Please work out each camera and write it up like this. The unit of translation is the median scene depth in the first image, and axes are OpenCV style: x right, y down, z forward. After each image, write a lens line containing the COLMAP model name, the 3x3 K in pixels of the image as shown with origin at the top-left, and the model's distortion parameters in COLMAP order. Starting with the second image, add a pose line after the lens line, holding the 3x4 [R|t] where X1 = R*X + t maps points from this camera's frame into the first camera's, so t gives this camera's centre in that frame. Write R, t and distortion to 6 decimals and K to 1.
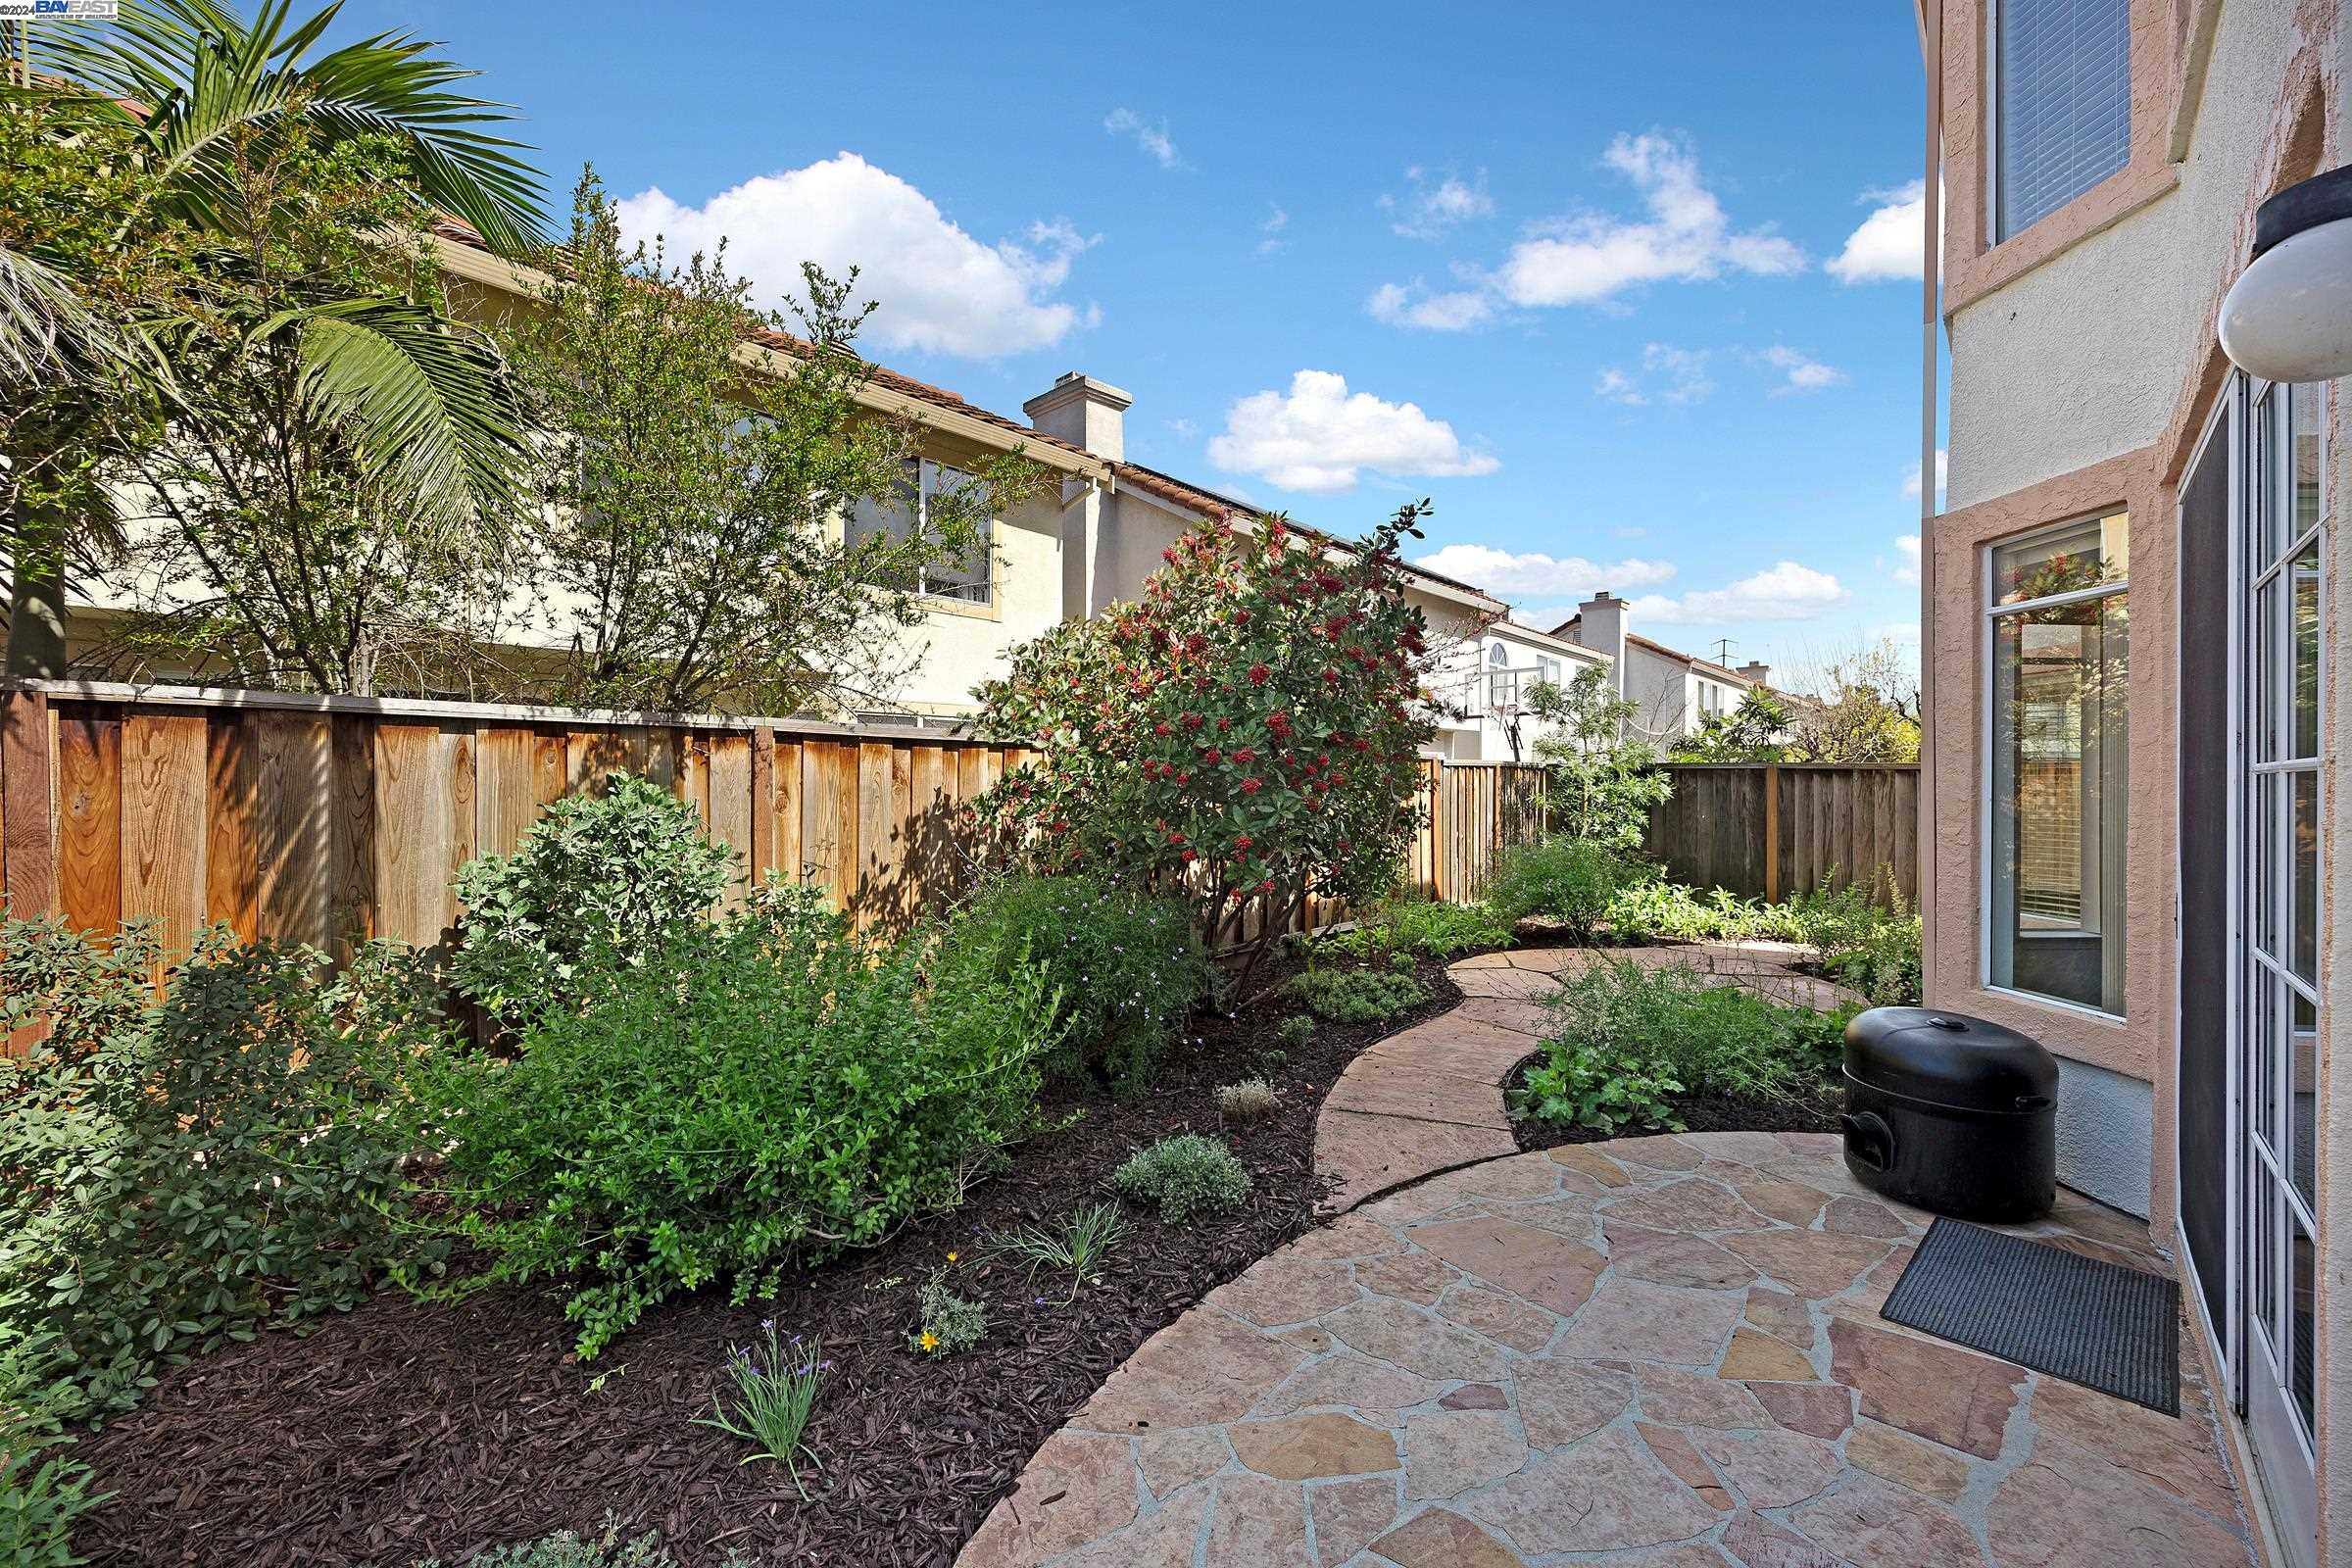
lens RADIAL K [[946.3, 0, 1180.0], [0, 946.3, 781.4], [0, 0, 1]] dist [-0.000874, 0.000003]
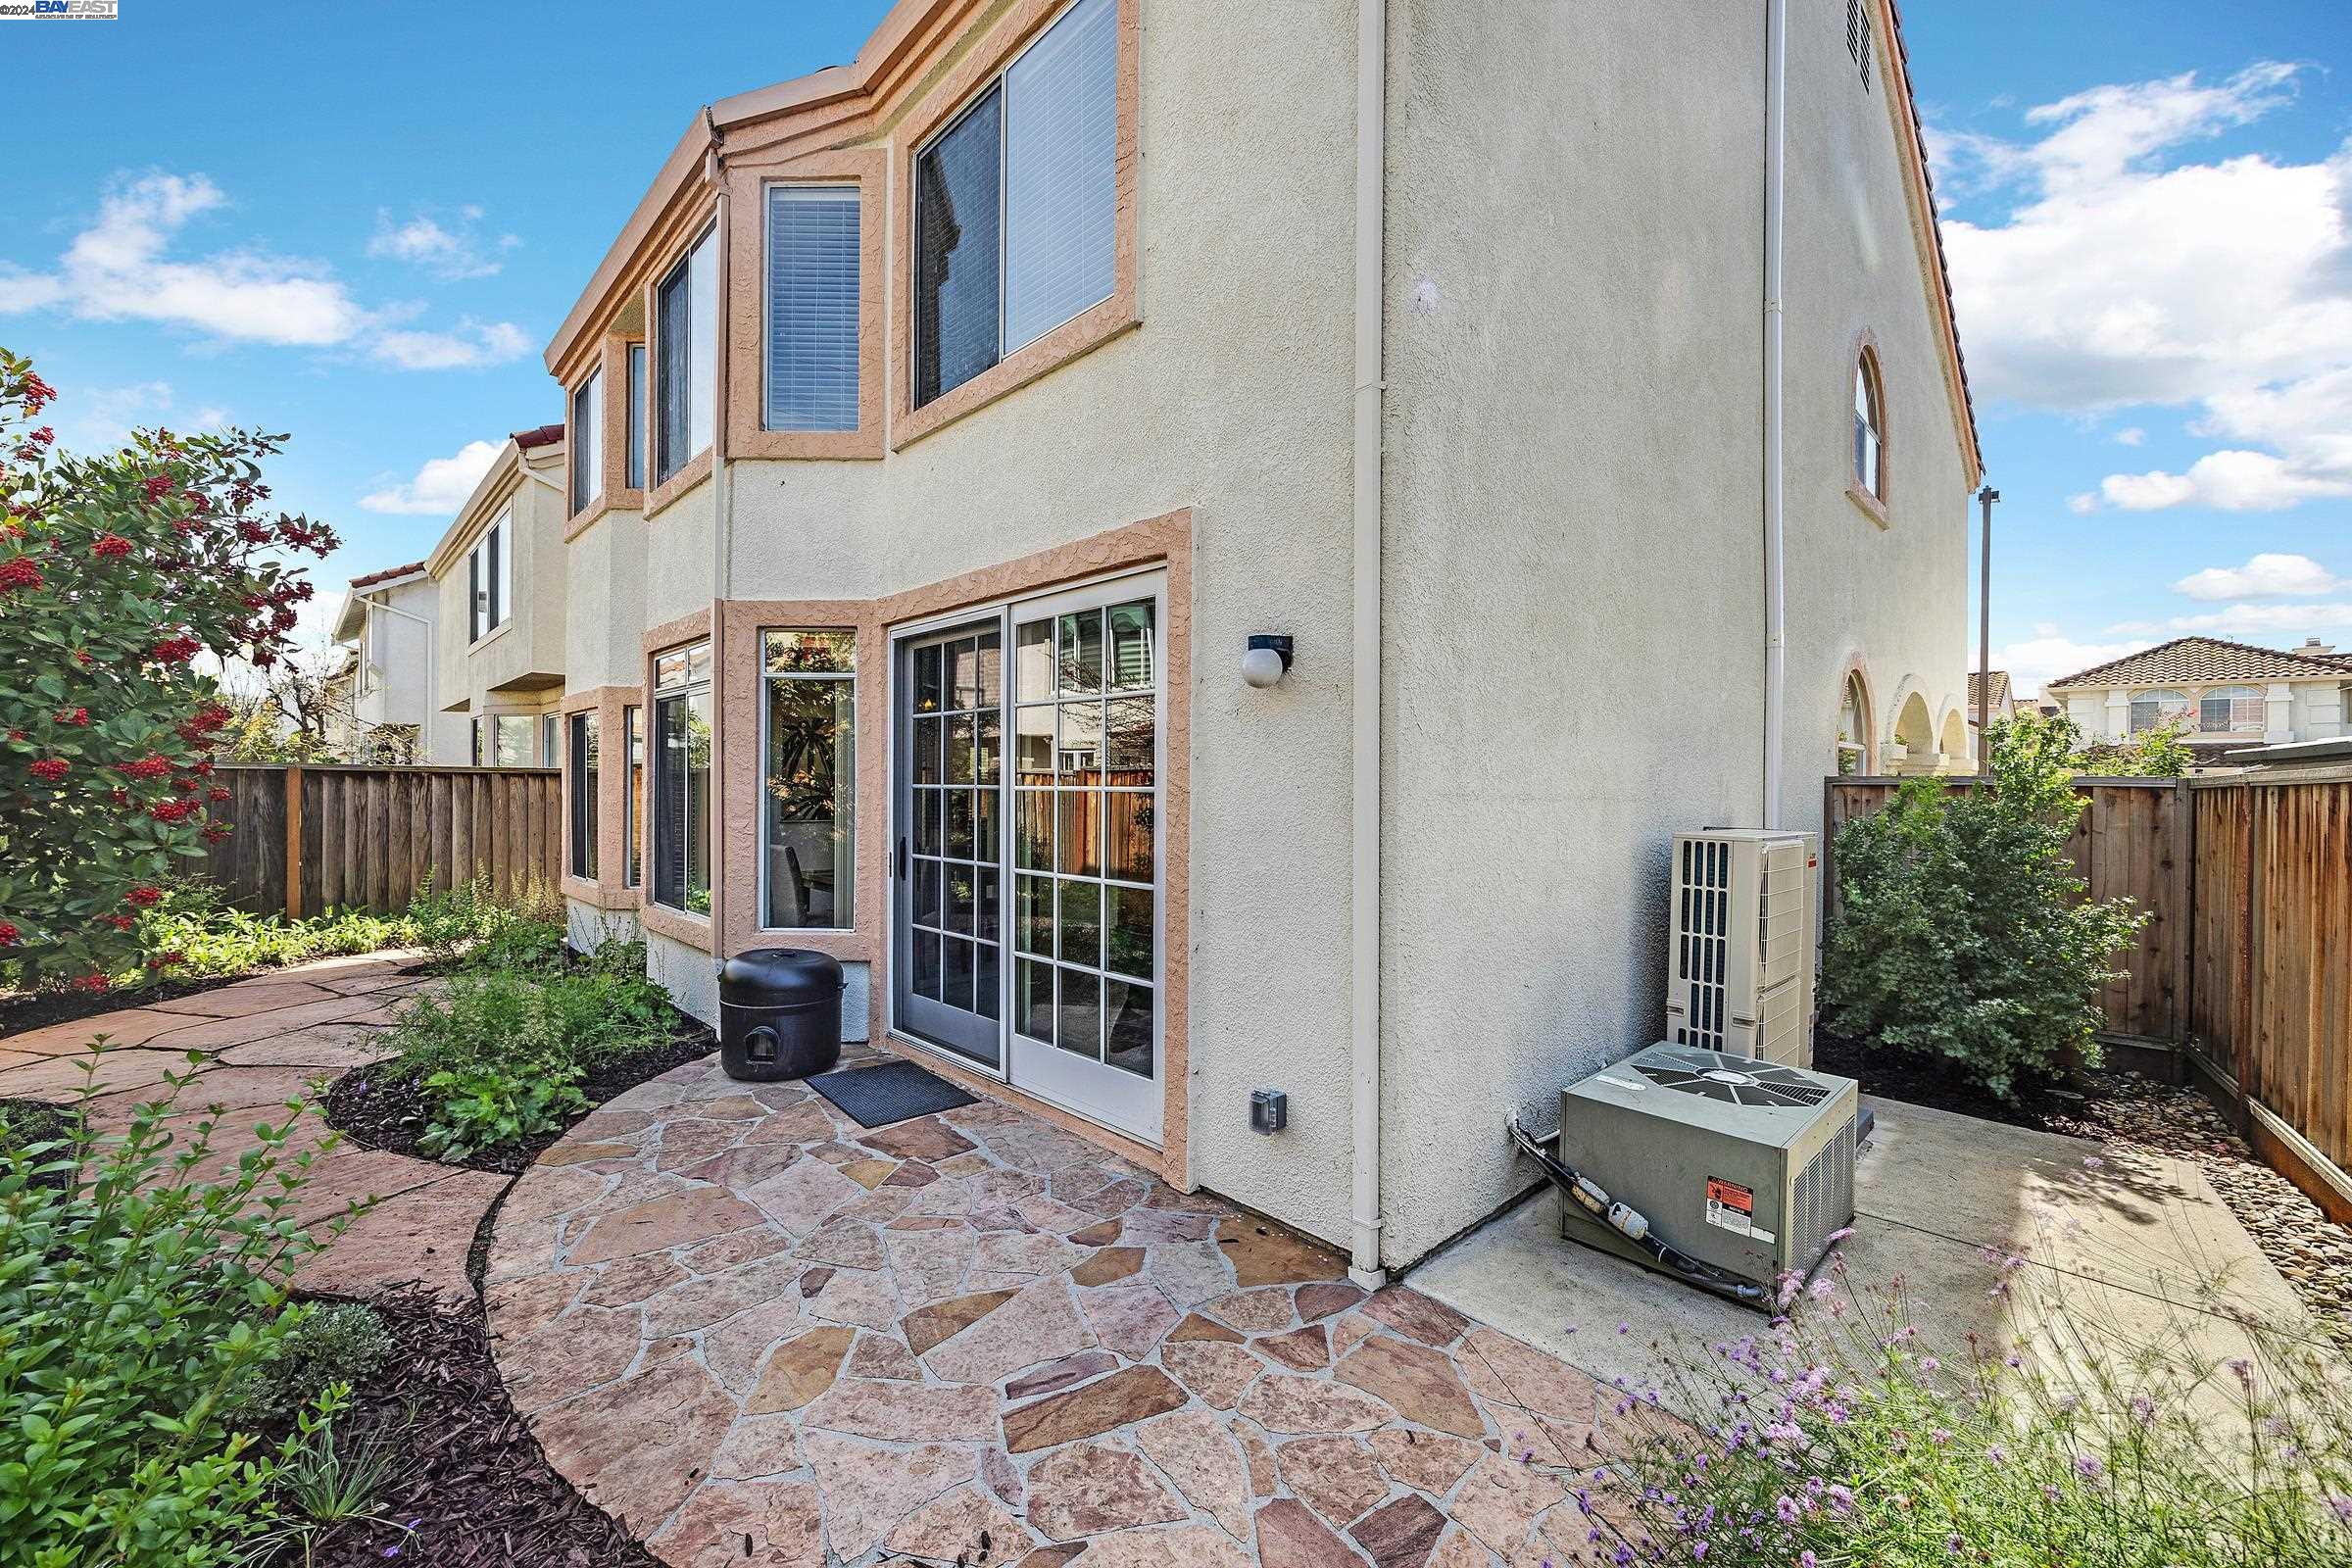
lens RADIAL K [[946.3, 0, 1180.0], [0, 946.3, 781.4], [0, 0, 1]] dist [-0.000874, 0.000003]
pose [[0.059618, -0.004055, 0.998213, -0.564591], [-0.002156, 0.999989, 0.004191, -0.020525], [-0.998219, -0.002402, 0.059609, 0.257167]]
